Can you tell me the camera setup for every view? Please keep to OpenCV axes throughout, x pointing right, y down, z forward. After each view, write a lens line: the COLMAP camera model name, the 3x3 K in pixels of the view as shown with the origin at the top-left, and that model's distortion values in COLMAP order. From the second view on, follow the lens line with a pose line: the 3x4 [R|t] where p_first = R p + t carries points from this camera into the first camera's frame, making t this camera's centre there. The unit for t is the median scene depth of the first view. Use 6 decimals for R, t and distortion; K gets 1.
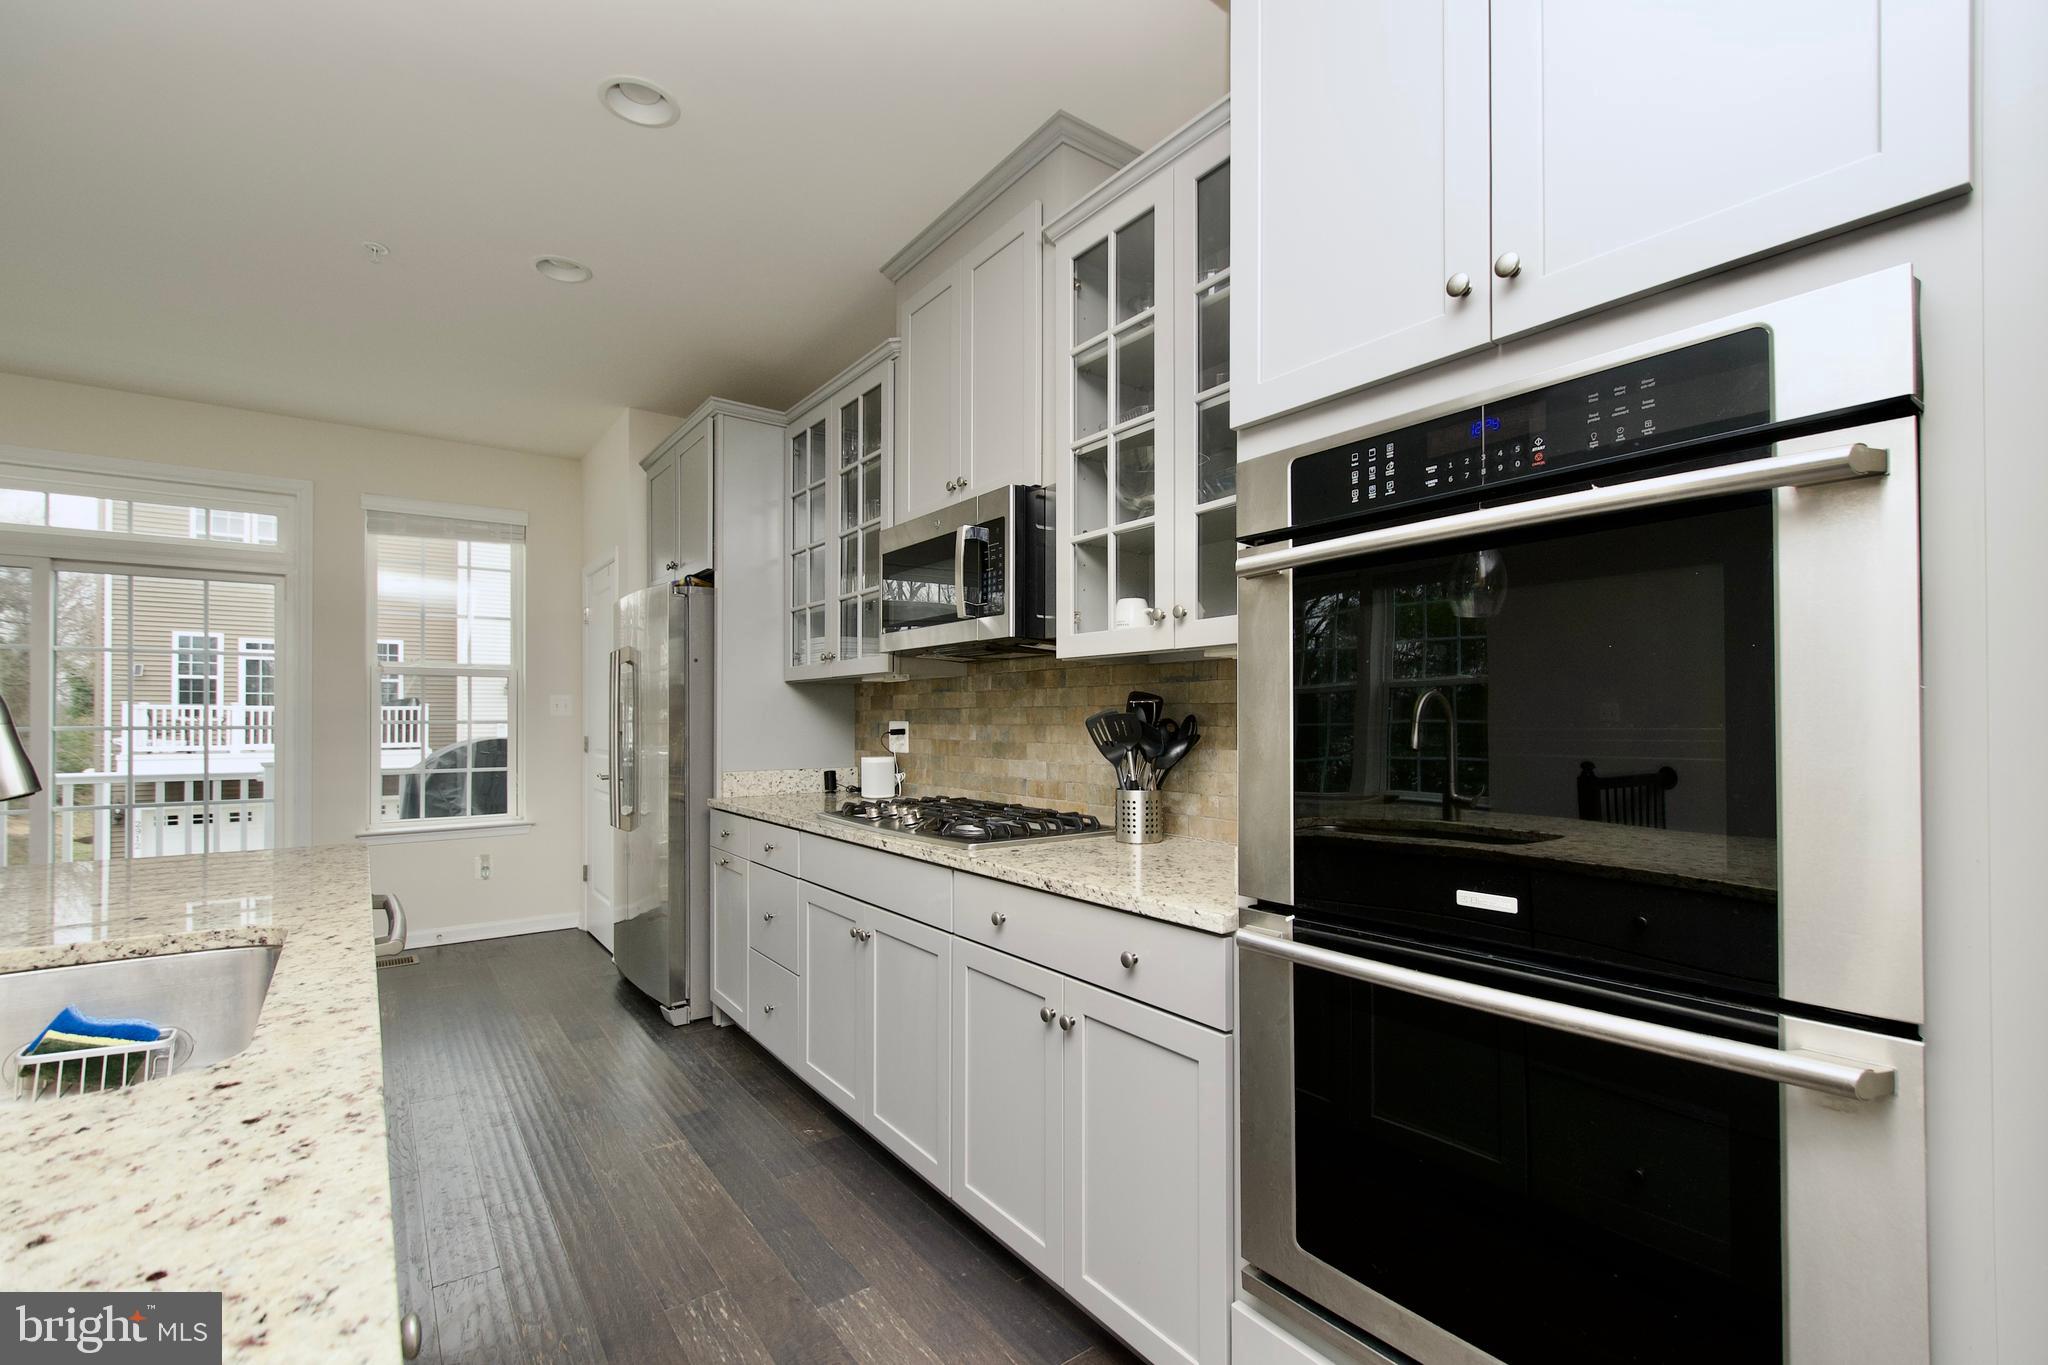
lens RADIAL K [[901.7, 0, 1043.7], [0, 901.7, 709.2], [0, 0, 1]] dist [-0.000521, -0.002650]
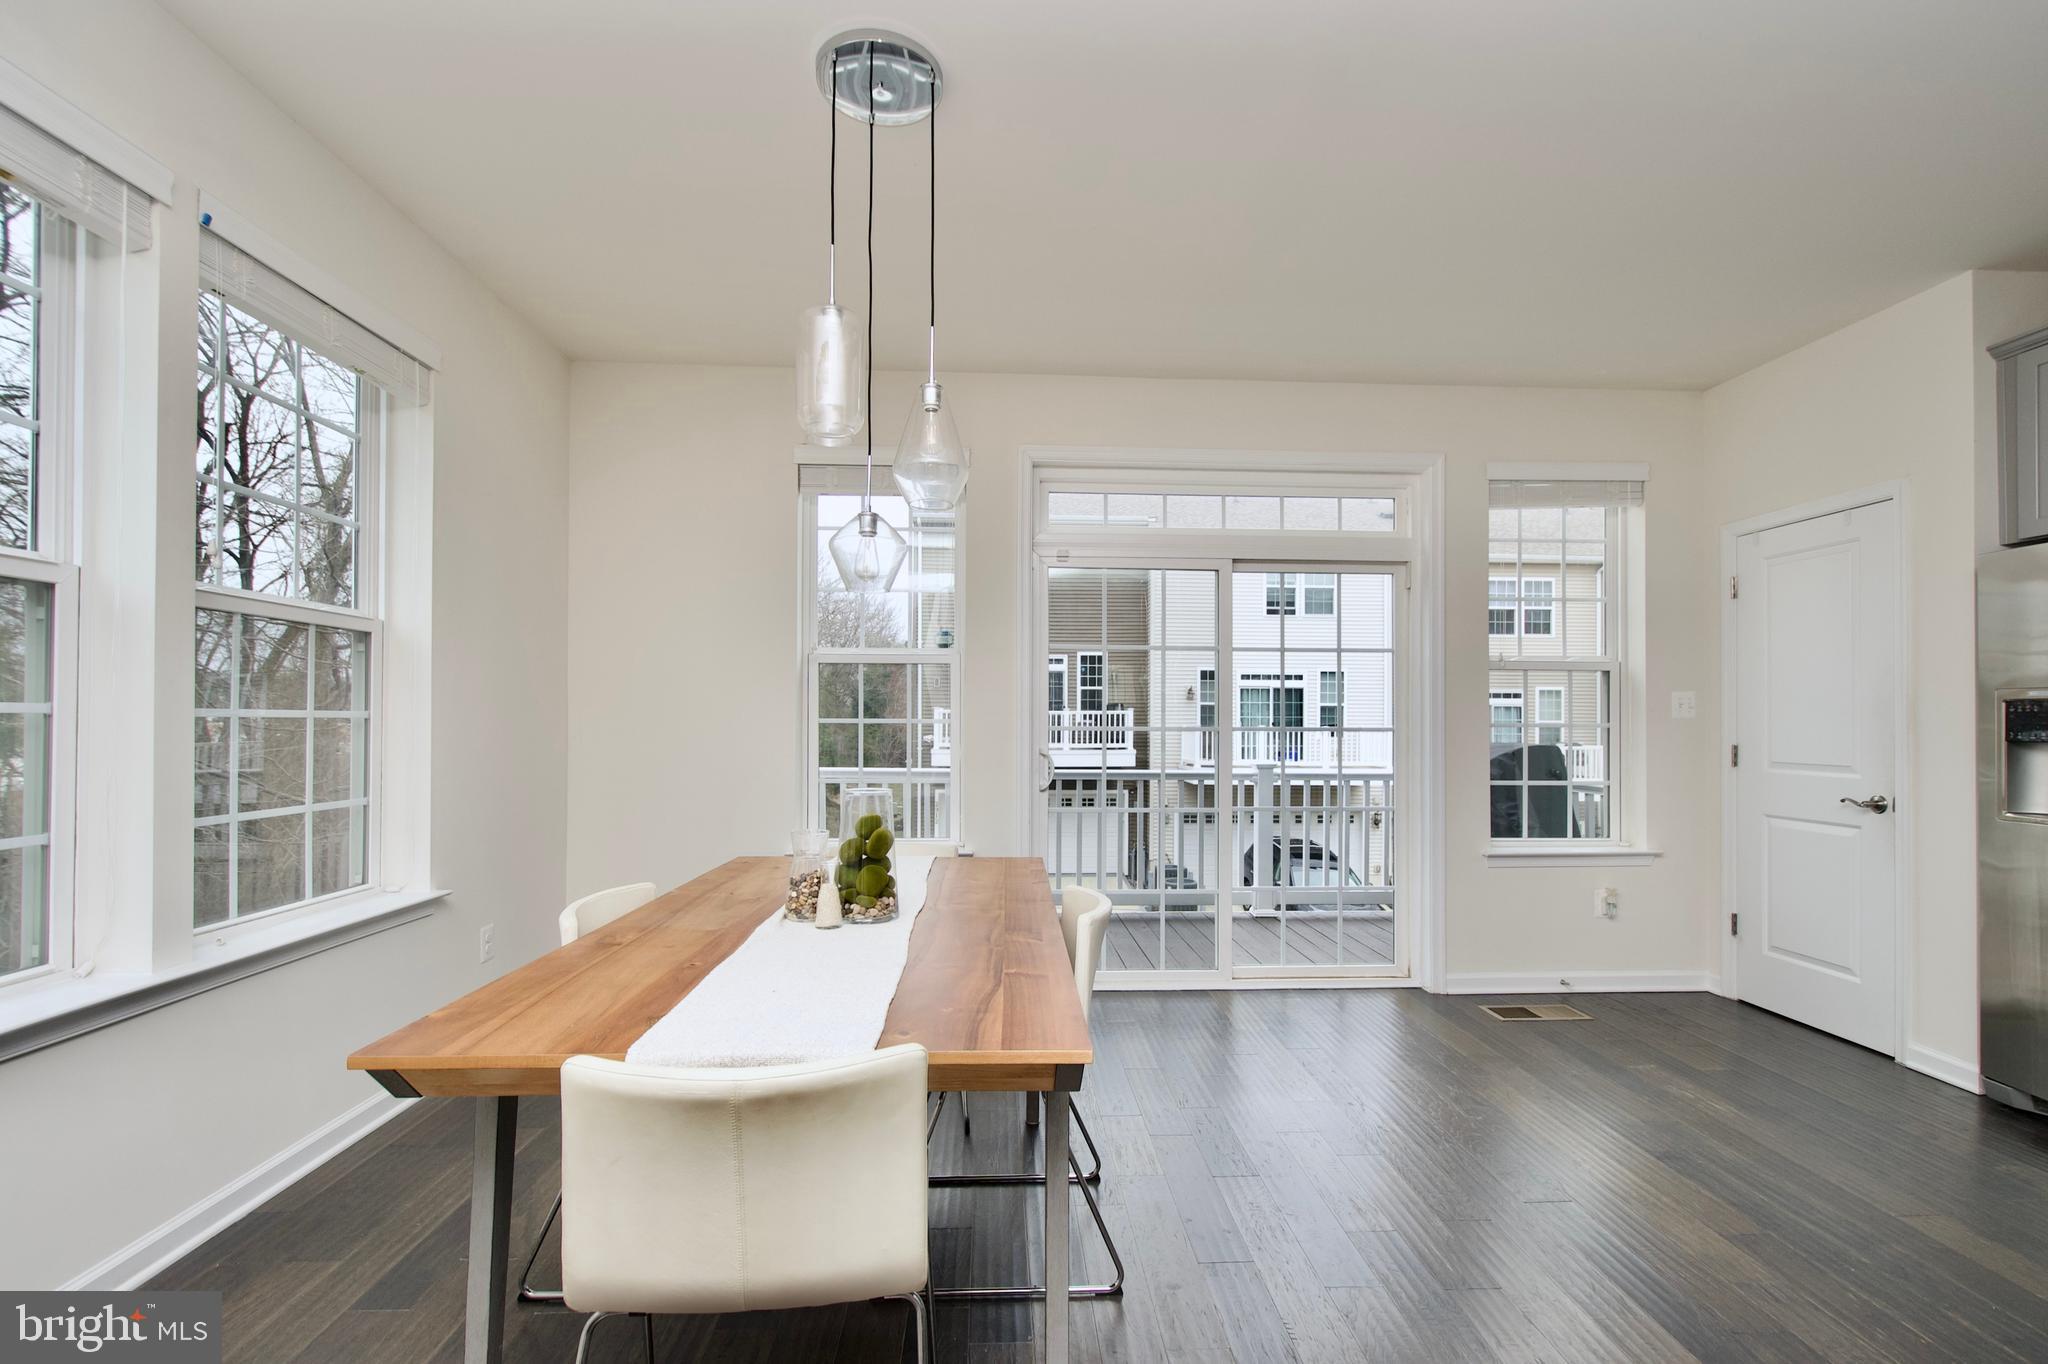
lens RADIAL K [[901.7, 0, 1012.2], [0, 901.7, 720.6], [0, 0, 1]] dist [-0.000521, -0.002650]
pose [[0.817046, 0.005783, -0.576543, -0.815150], [-0.001937, 0.999972, 0.007286, 0.006061], [0.576569, -0.004837, 0.817034, 0.029663]]
